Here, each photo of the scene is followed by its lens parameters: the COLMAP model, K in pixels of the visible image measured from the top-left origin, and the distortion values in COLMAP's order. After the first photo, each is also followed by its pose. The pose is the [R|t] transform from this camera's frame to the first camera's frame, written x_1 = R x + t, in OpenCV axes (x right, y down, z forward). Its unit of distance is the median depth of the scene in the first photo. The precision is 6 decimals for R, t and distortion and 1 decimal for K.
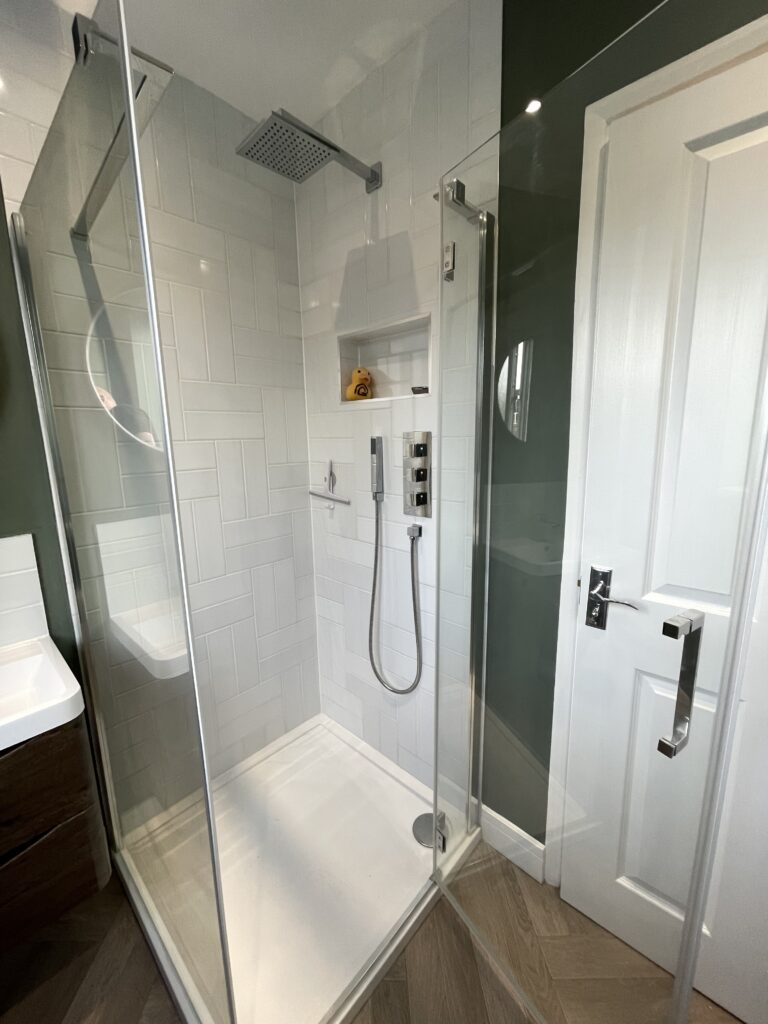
lens RADIAL K [[413.3, 0, 386.6], [0, 413.3, 510.5], [0, 0, 1]] dist [-0.000454, -0.000373]
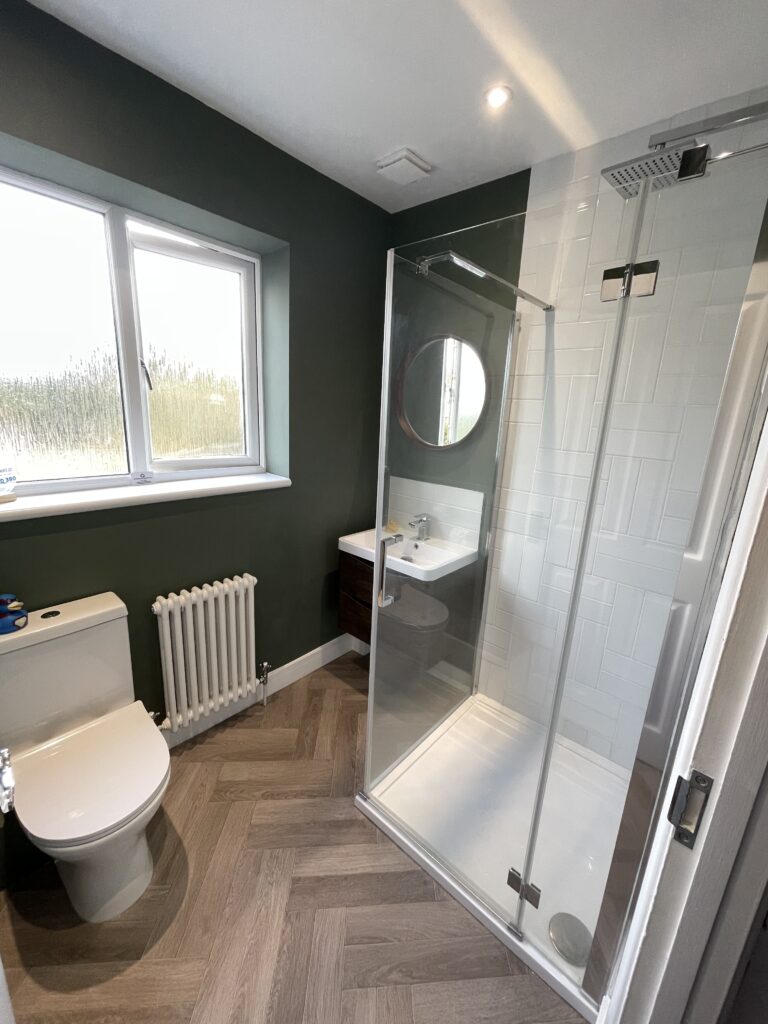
lens RADIAL K [[413.3, 0, 386.6], [0, 413.3, 510.5], [0, 0, 1]] dist [-0.000454, -0.000373]
pose [[0.022912, 0.257605, -0.965979, 0.810332], [-0.227786, 0.942163, 0.245851, -0.201981], [0.973442, 0.214404, 0.080266, 0.439775]]
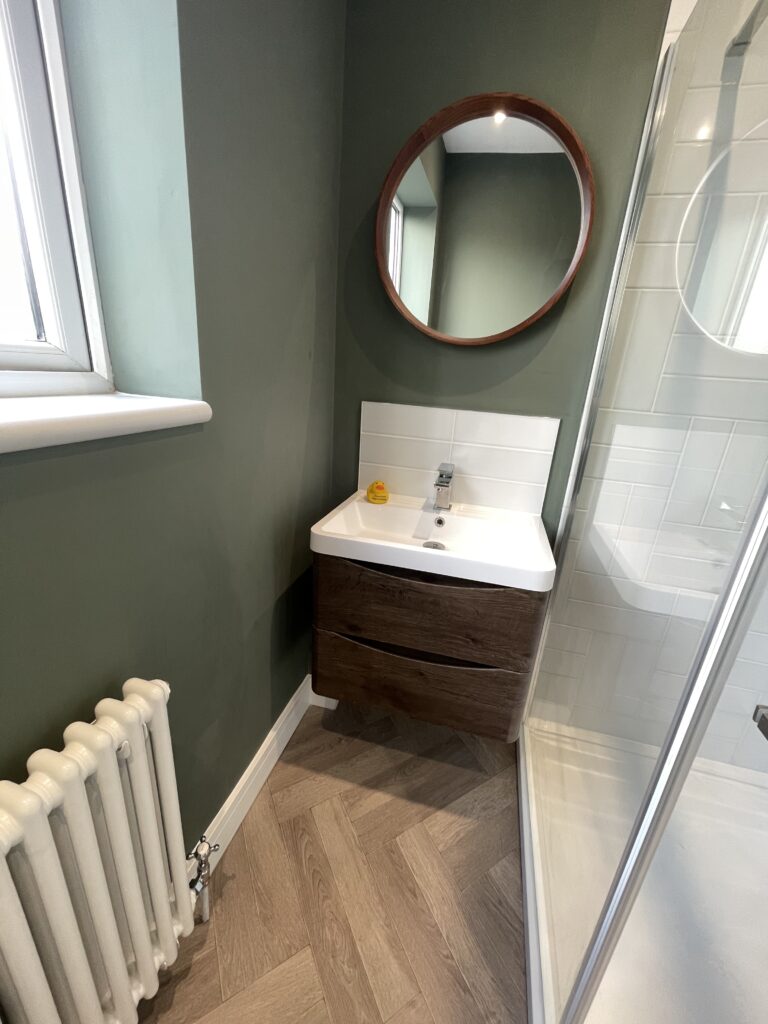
lens RADIAL K [[408.9, 0, 385.8], [0, 408.9, 509.4], [0, 0, 1]] dist [-0.001199, 0.000079]
pose [[0.469443, 0.328366, -0.819634, -0.127098], [-0.231523, 0.941574, 0.244614, 0.113107], [0.852068, 0.074932, 0.518039, 0.089499]]
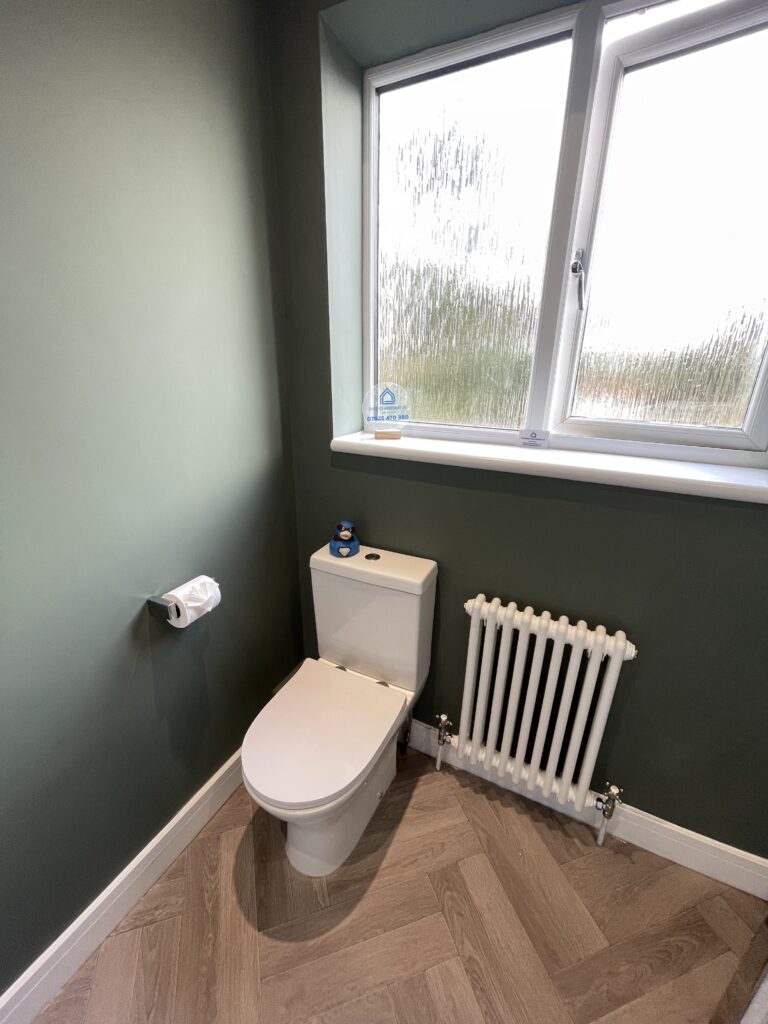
lens RADIAL K [[408.9, 0, 385.8], [0, 408.9, 509.4], [0, 0, 1]] dist [-0.001199, 0.000079]
pose [[-0.956811, 0.099361, -0.273203, 0.044544], [-0.051373, 0.867196, 0.495310, -0.102289], [0.286135, 0.487953, -0.824638, 0.542495]]
